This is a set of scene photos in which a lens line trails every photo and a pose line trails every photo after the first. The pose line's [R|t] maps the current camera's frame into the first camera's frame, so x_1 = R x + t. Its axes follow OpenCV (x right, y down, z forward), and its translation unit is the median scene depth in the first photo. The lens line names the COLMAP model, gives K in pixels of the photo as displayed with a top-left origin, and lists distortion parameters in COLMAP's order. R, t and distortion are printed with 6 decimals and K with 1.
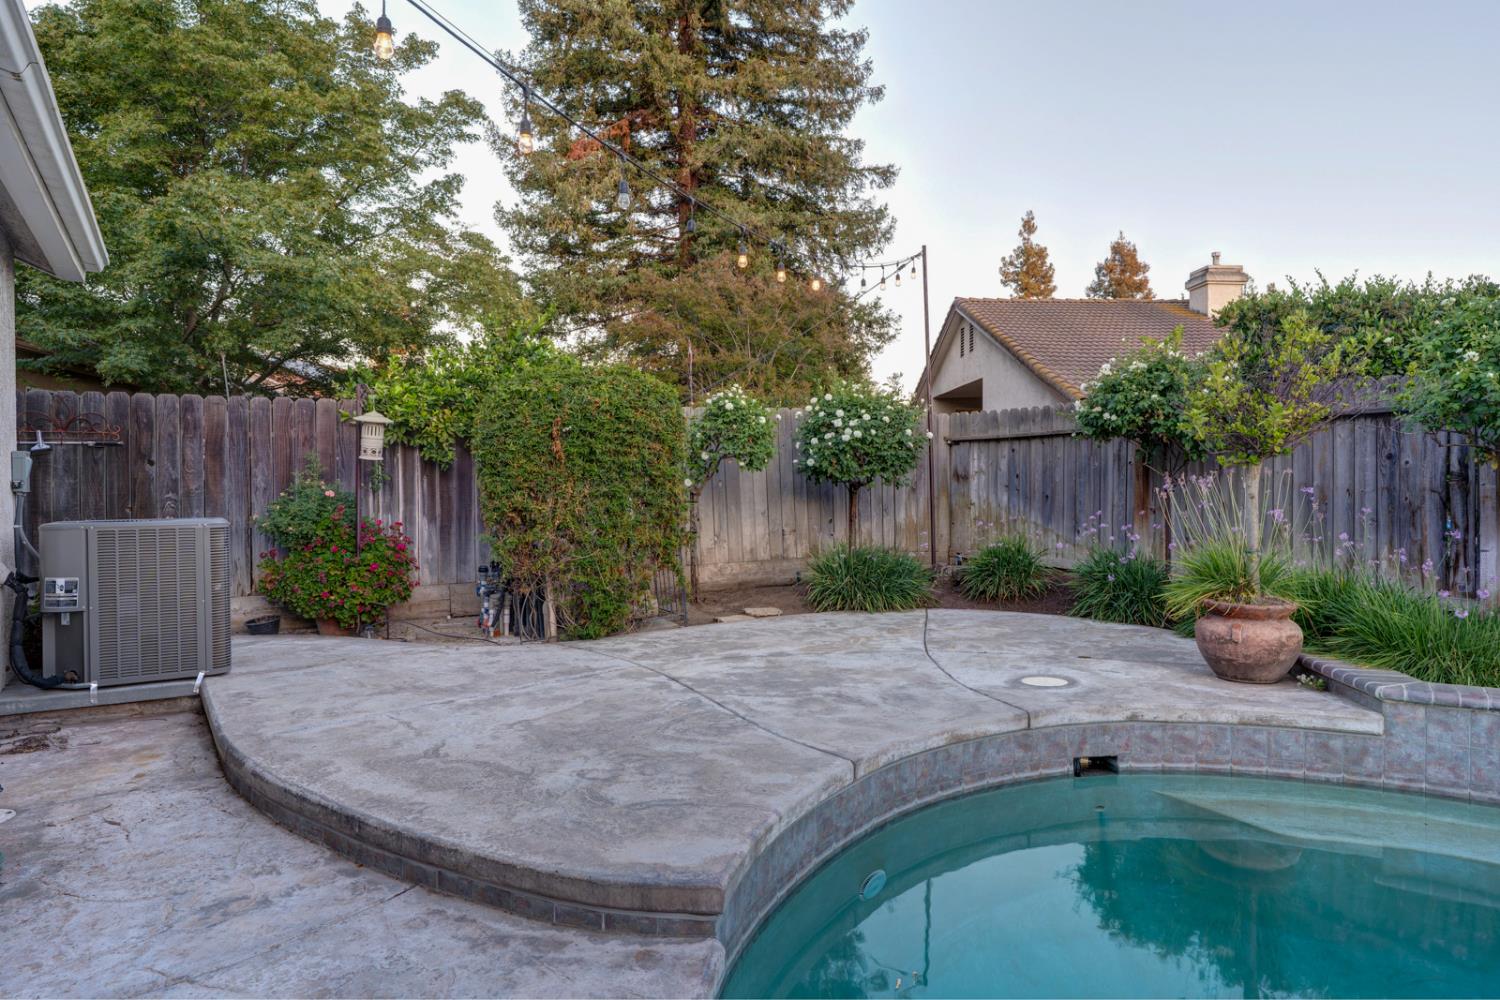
lens RADIAL K [[930.8, 0, 763.7], [0, 930.8, 478.4], [0, 0, 1]] dist [-0.012320, 0.003756]
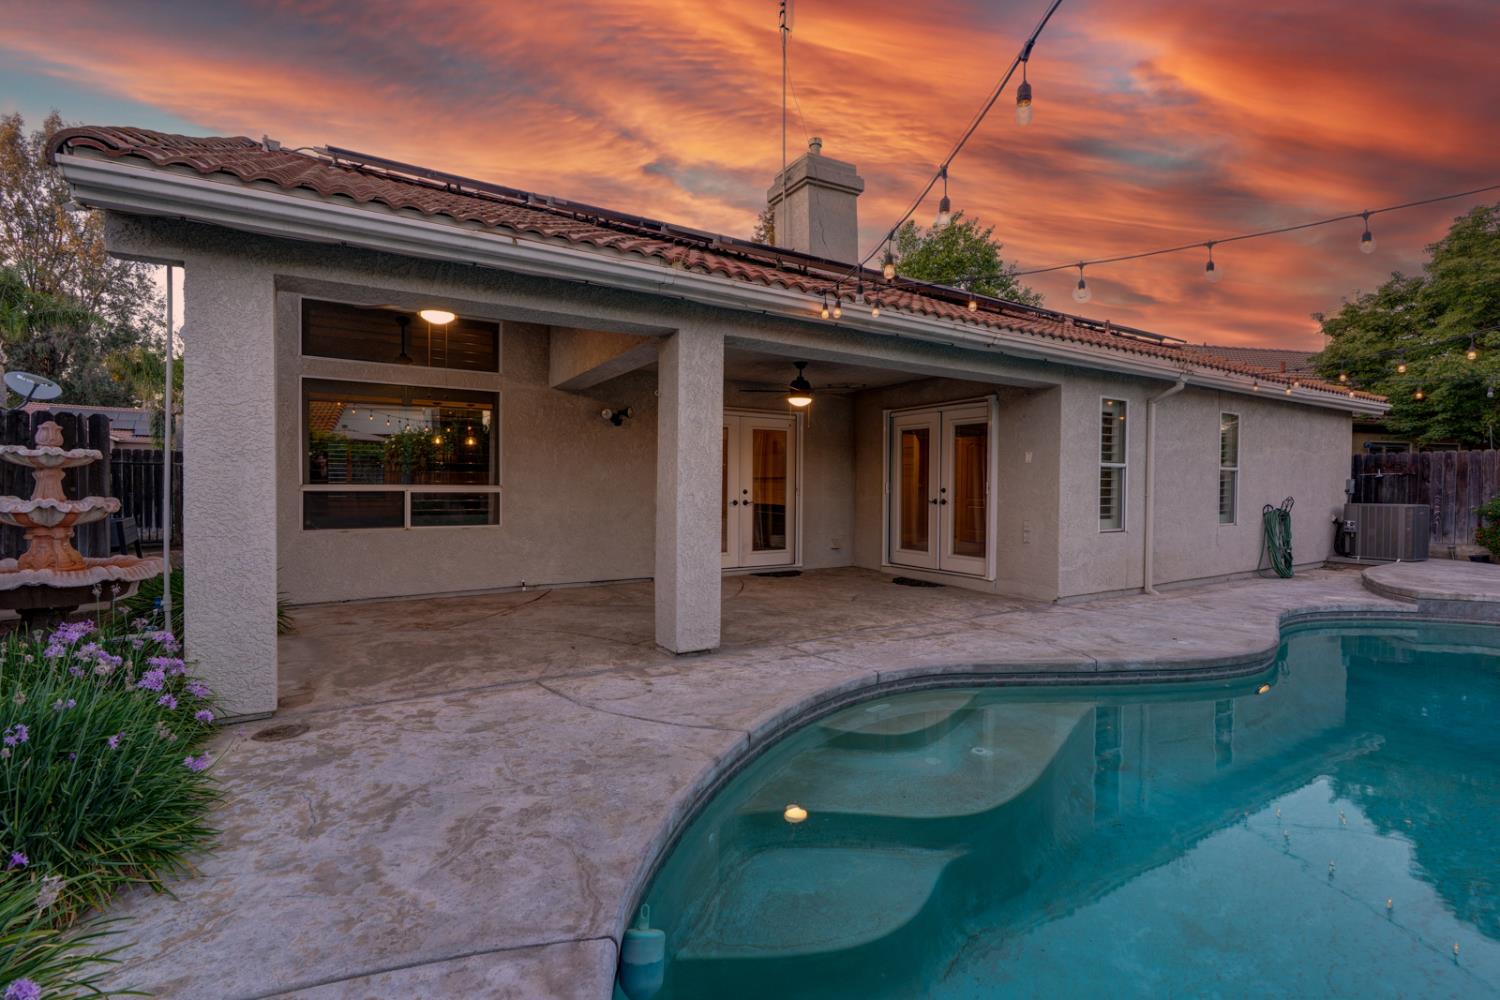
lens RADIAL K [[682.1, 0, 762.0], [0, 682.1, 494.5], [0, 0, 1]] dist [-0.006380, 0.002775]
pose [[-0.002090, 0.014614, -0.999891, 0.937999], [-0.002035, 0.999891, 0.014618, -0.005941], [0.999996, 0.002066, -0.002060, -0.593005]]
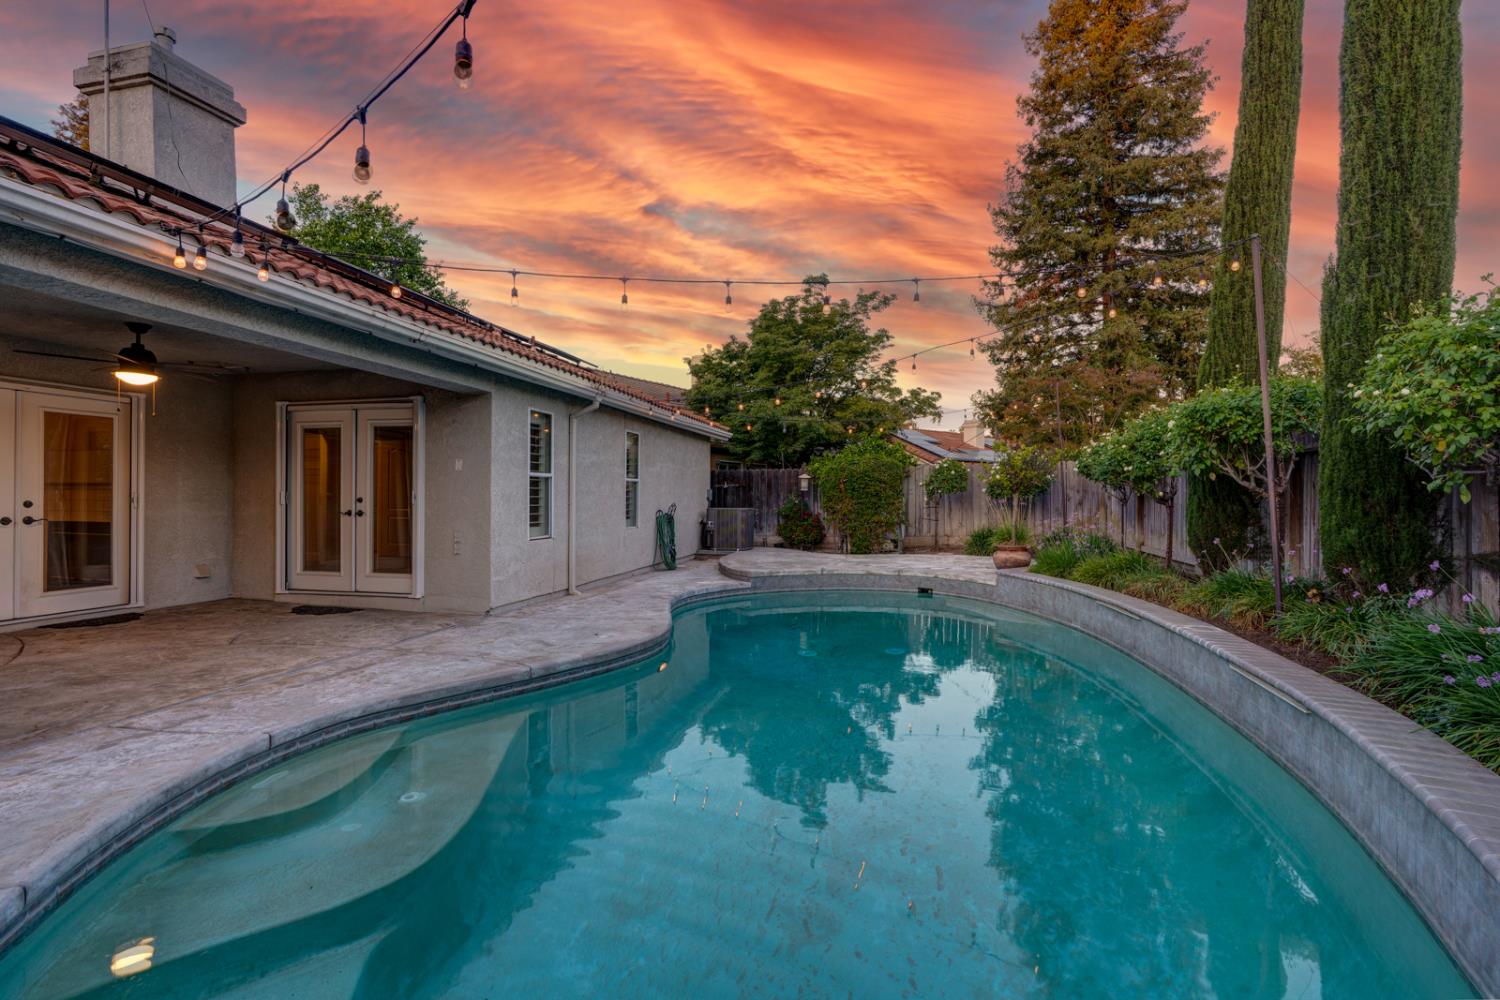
lens RADIAL K [[682.1, 0, 755.0], [0, 682.1, 497.3], [0, 0, 1]] dist [-0.006380, 0.002775]
pose [[0.707355, 0.005613, -0.706836, 0.906432], [-0.002764, 0.999983, 0.005175, -0.007446], [0.706853, -0.001707, 0.707358, -0.586528]]
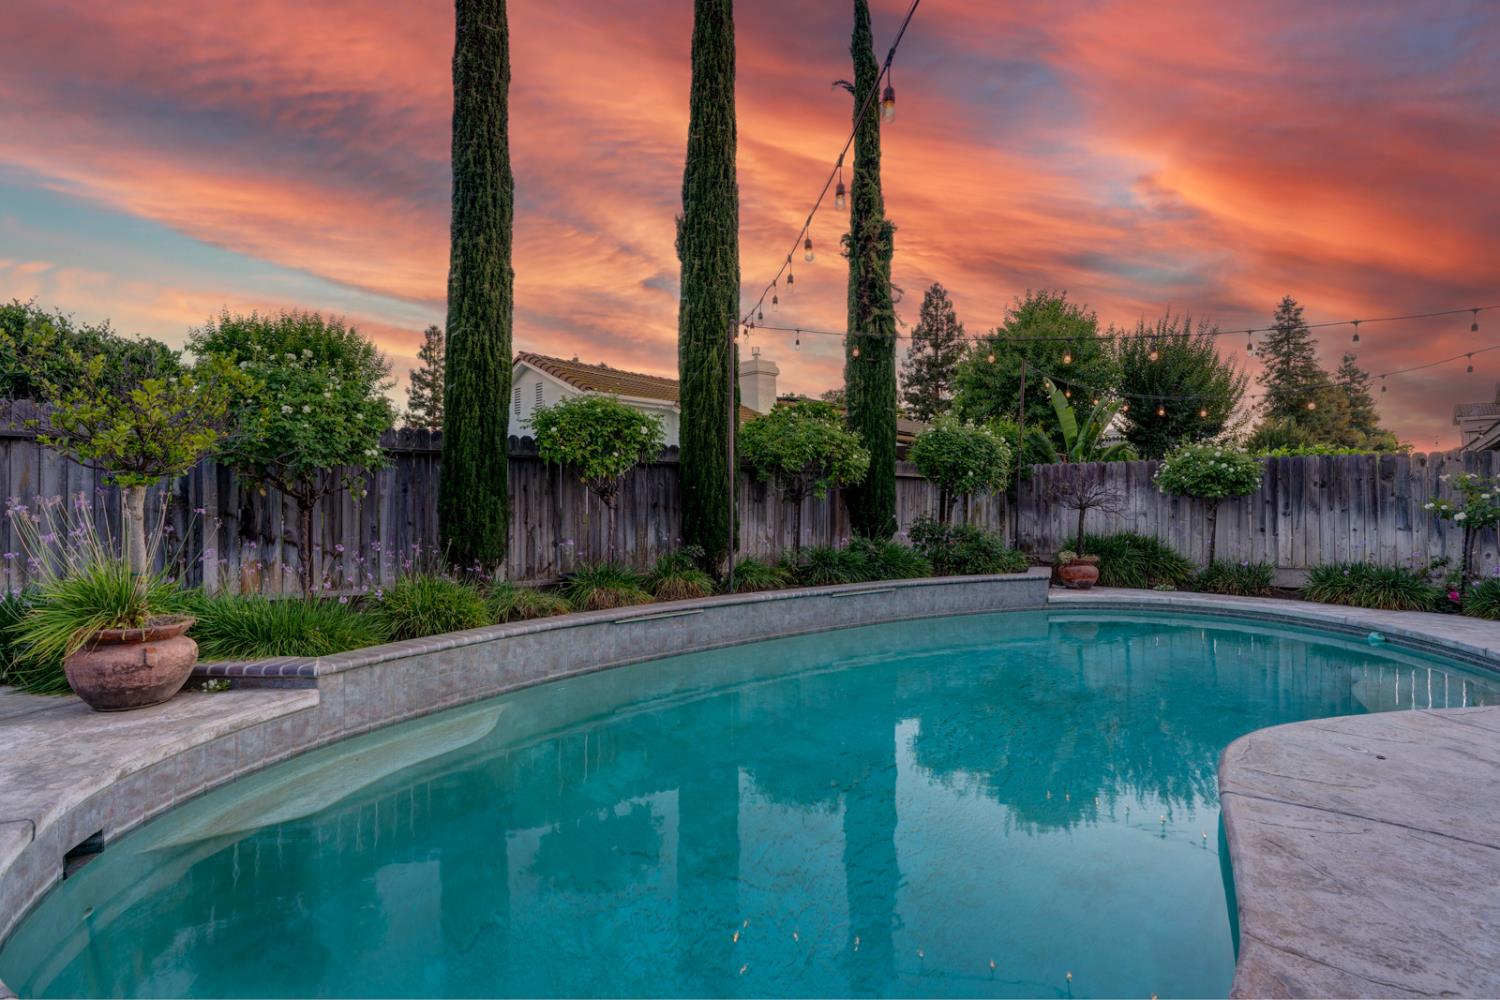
lens RADIAL K [[682.1, 0, 756.6], [0, 682.1, 491.1], [0, 0, 1]] dist [-0.006380, 0.002775]
pose [[-0.104787, 0.018980, 0.994314, -0.174426], [-0.006172, 0.999786, -0.019734, 0.000530], [-0.994476, -0.008204, -0.104647, 0.276916]]
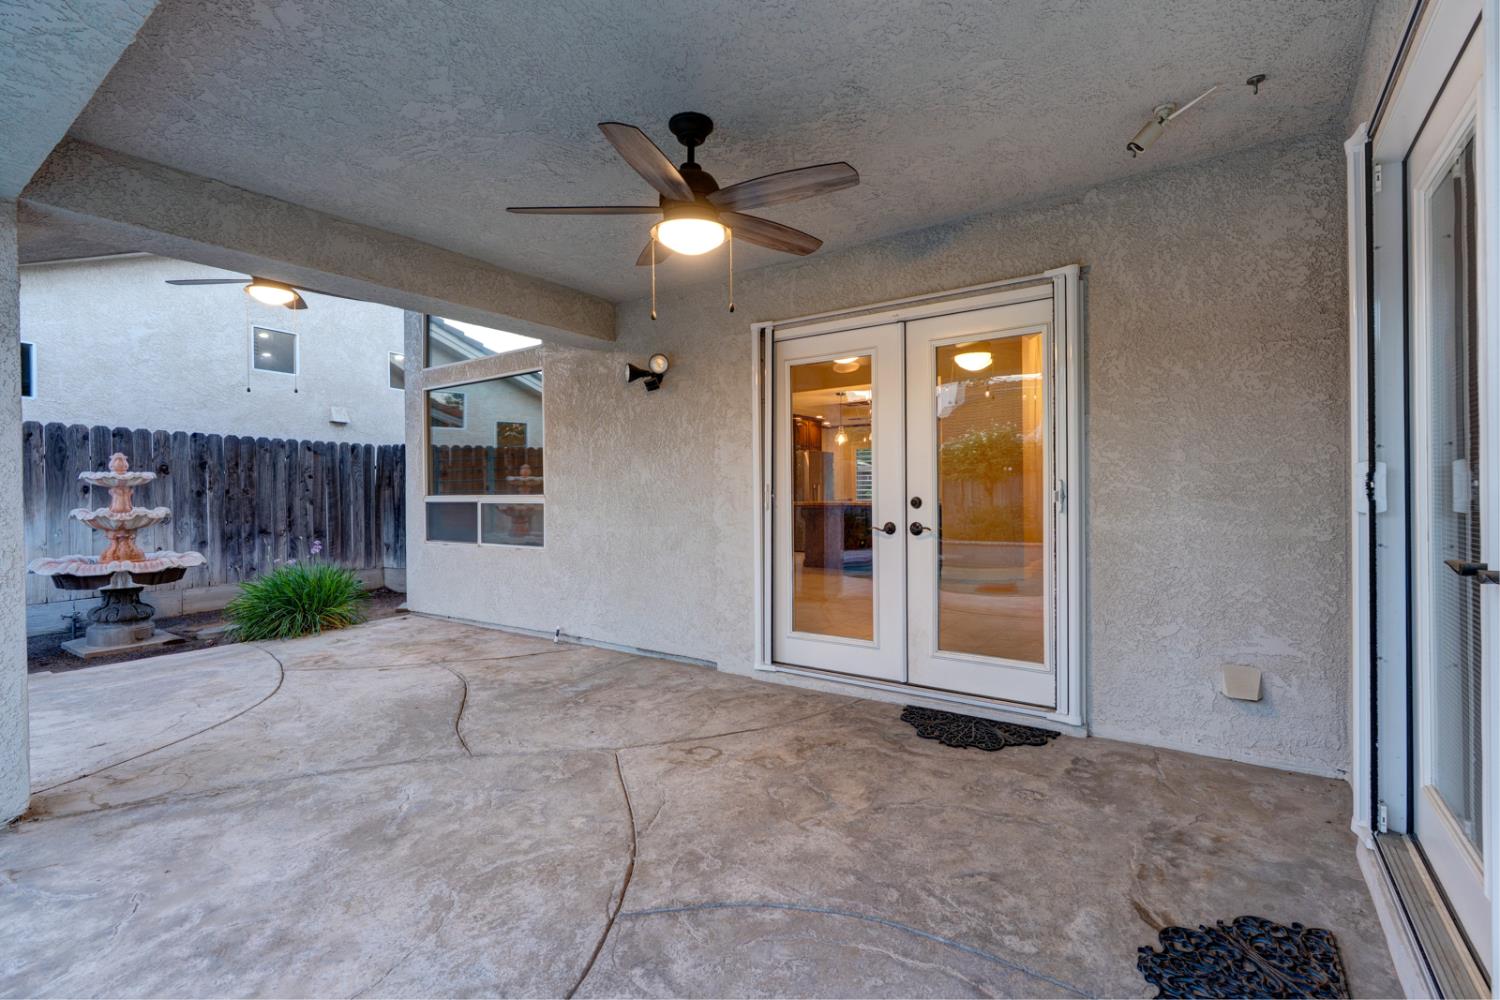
lens RADIAL K [[682.1, 0, 760.6], [0, 682.1, 498.4], [0, 0, 1]] dist [-0.006380, 0.002775]
pose [[-0.923127, 0.014203, -0.384234, 0.032852], [0.013189, 0.999899, 0.005275, -0.000065], [0.384270, -0.000198, -0.923221, -0.212877]]
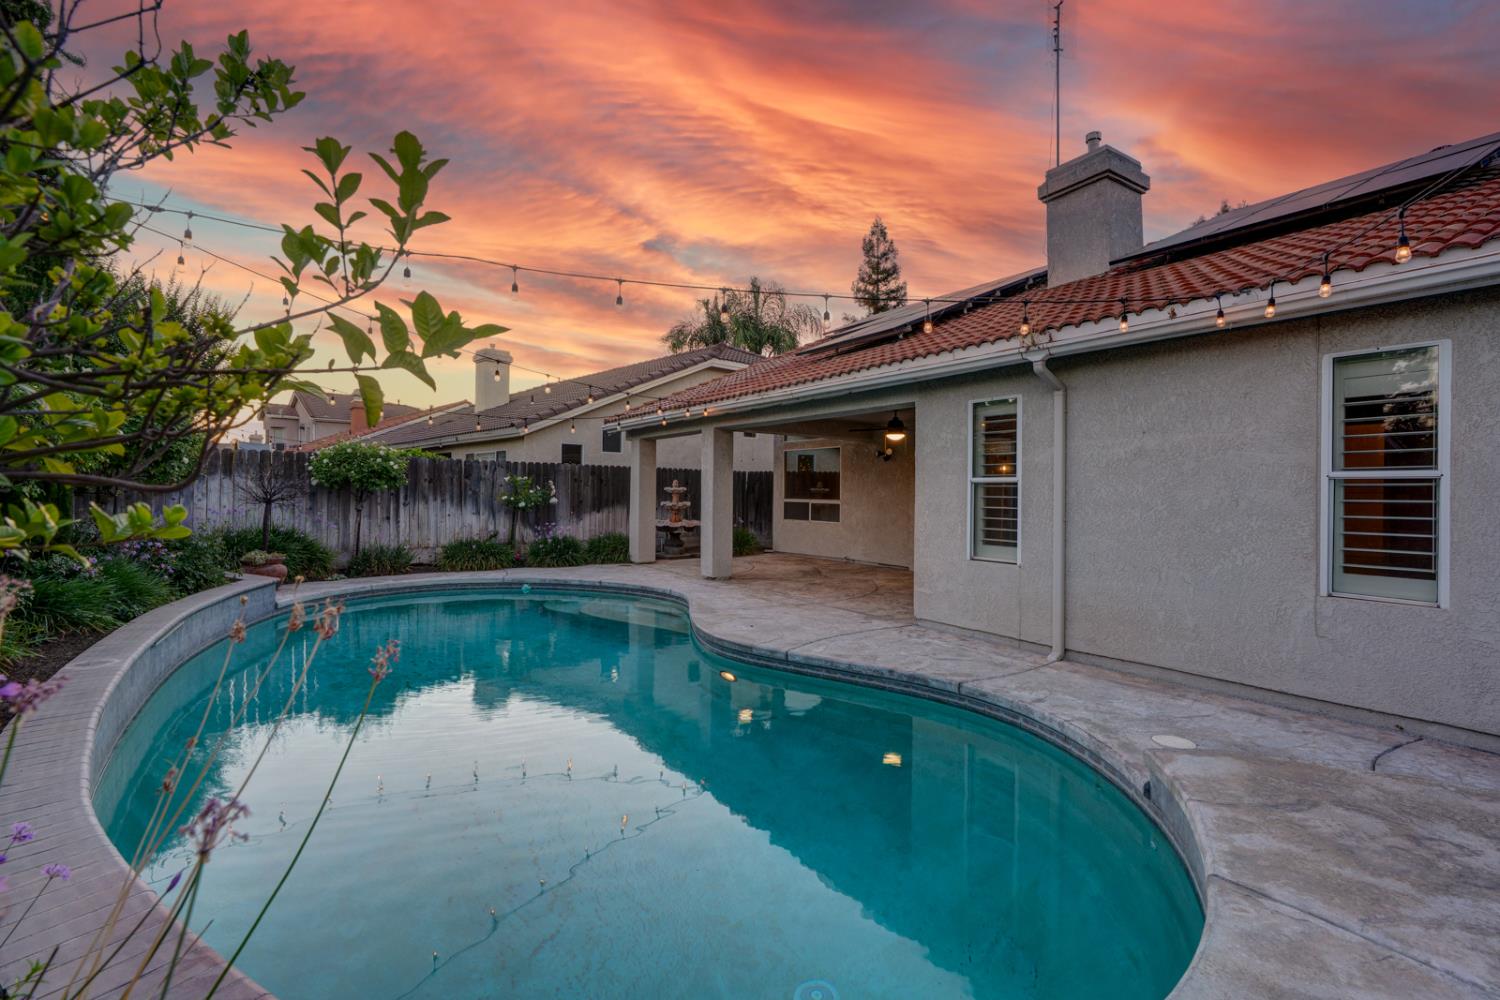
lens RADIAL K [[682.1, 0, 754.1], [0, 682.1, 491.9], [0, 0, 1]] dist [-0.006380, 0.002775]
pose [[-0.999300, -0.007642, -0.036608, 0.247298], [-0.007508, 0.999965, -0.003772, -0.016239], [0.036636, -0.003495, -0.999323, 0.745052]]
